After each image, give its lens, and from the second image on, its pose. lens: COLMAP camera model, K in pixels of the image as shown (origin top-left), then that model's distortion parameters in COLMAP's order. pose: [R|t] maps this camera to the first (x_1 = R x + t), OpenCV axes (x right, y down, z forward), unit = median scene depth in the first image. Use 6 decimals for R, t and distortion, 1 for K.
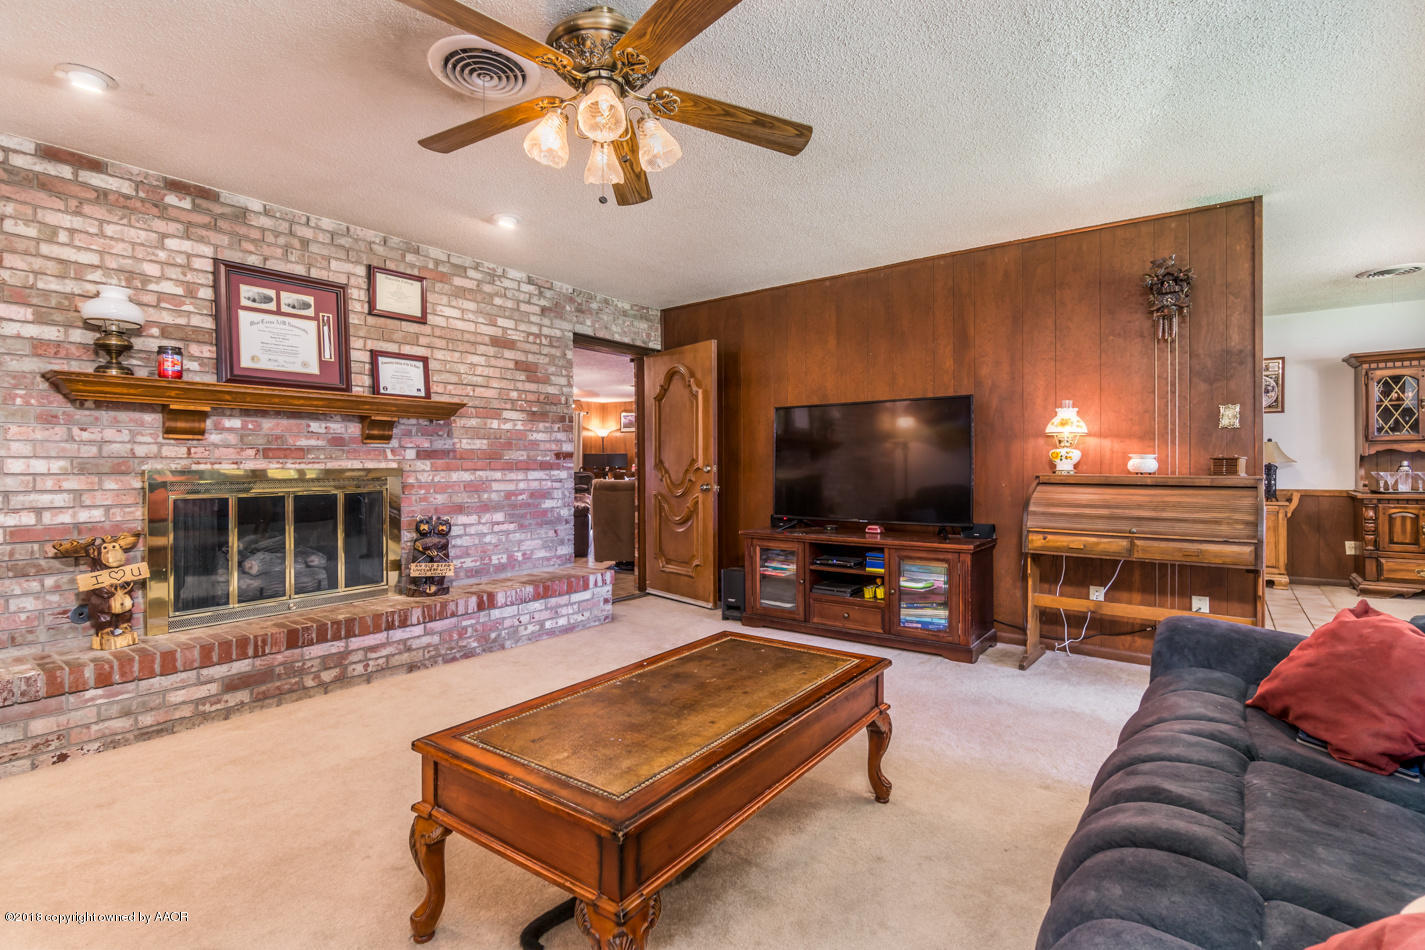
lens RADIAL K [[676.6, 0, 712.9], [0, 676.6, 467.7], [0, 0, 1]] dist [0.000119, 0.000272]
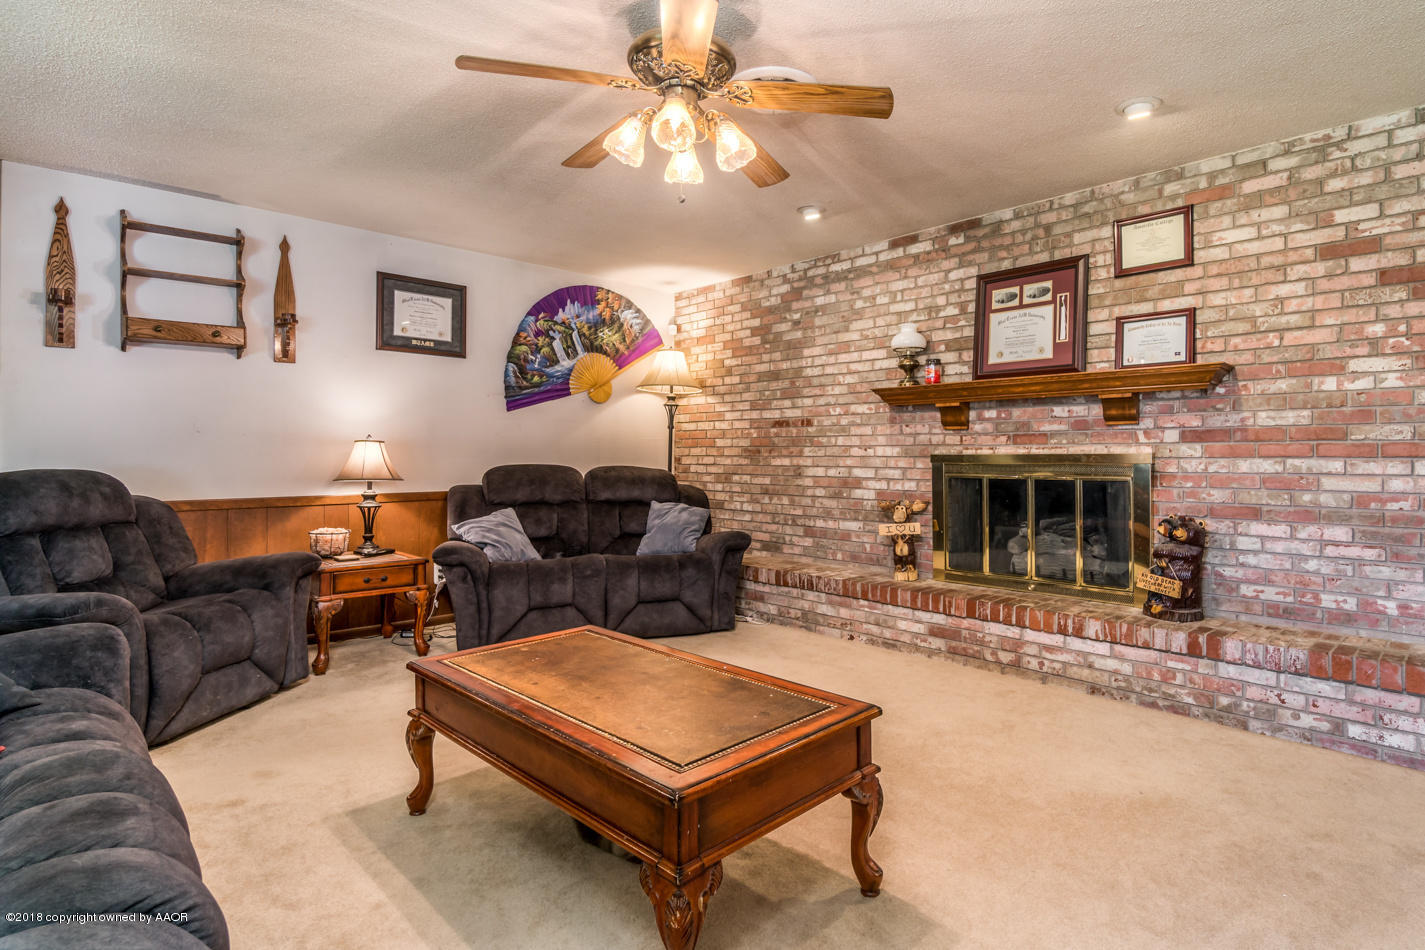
lens RADIAL K [[709.6, 0, 717.5], [0, 709.6, 446.7], [0, 0, 1]] dist [-0.000510, 0.000168]
pose [[-0.150309, -0.004805, -0.988627, 0.516261], [0.000075, 0.999988, -0.004871, -0.004038], [0.988639, -0.000807, -0.150307, 0.683062]]
